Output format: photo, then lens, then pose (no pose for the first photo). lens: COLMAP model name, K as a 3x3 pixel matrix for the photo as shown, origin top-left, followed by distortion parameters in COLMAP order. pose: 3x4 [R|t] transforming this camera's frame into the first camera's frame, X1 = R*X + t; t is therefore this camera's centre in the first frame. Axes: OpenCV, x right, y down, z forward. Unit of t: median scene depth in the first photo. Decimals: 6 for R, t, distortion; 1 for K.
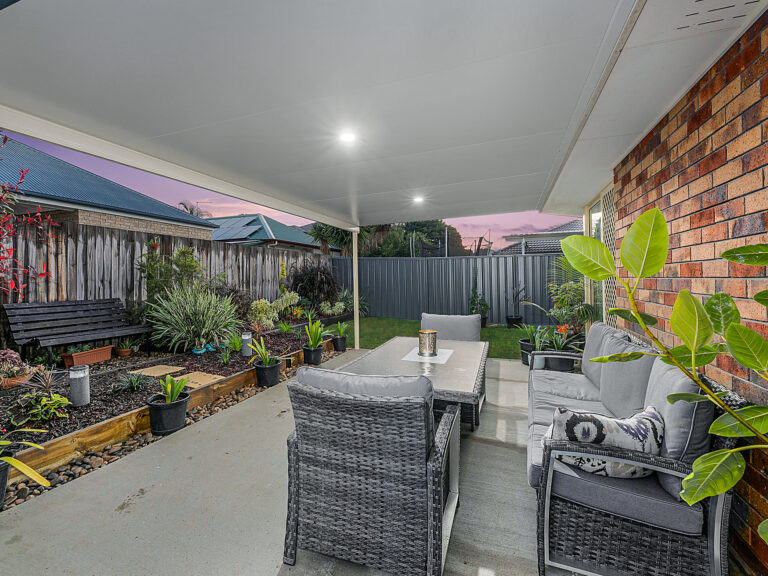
lens RADIAL K [[338.7, 0, 383.8], [0, 338.7, 284.3], [0, 0, 1]] dist [-0.003617, 0.000106]
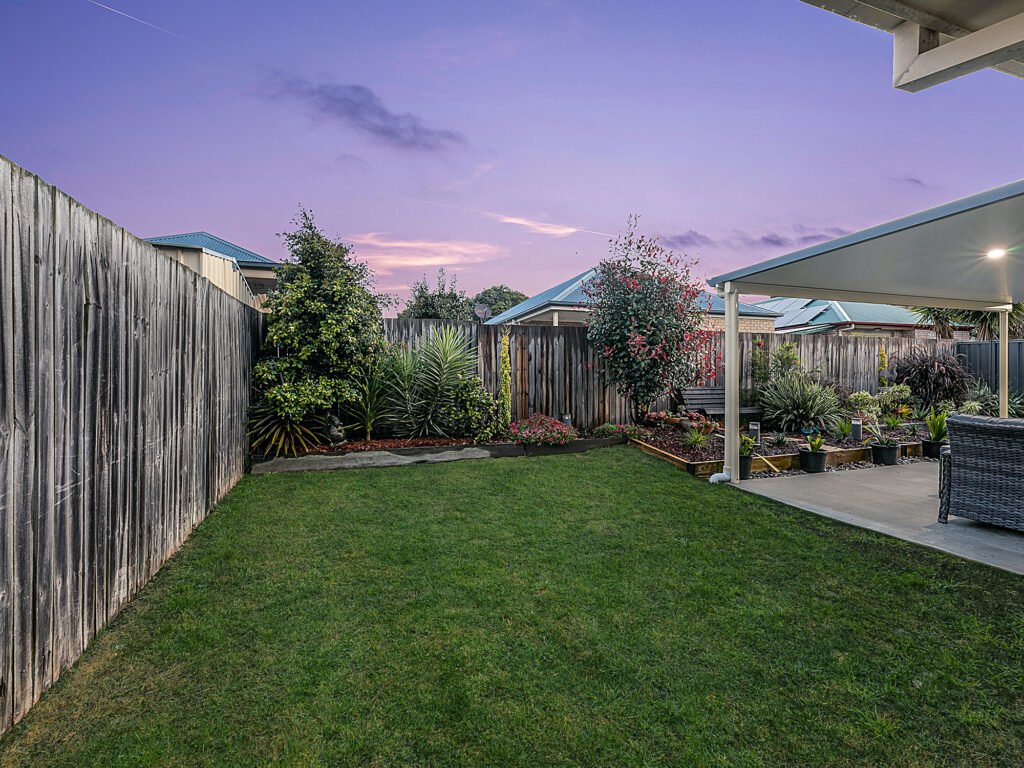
lens RADIAL K [[451.6, 0, 519.4], [0, 451.6, 391.1], [0, 0, 1]] dist [-0.003617, 0.000106]
pose [[0.615577, 0.020115, -0.787820, 0.046037], [-0.008631, 0.999786, 0.018783, 0.024680], [0.788029, -0.004762, 0.615619, -0.504277]]
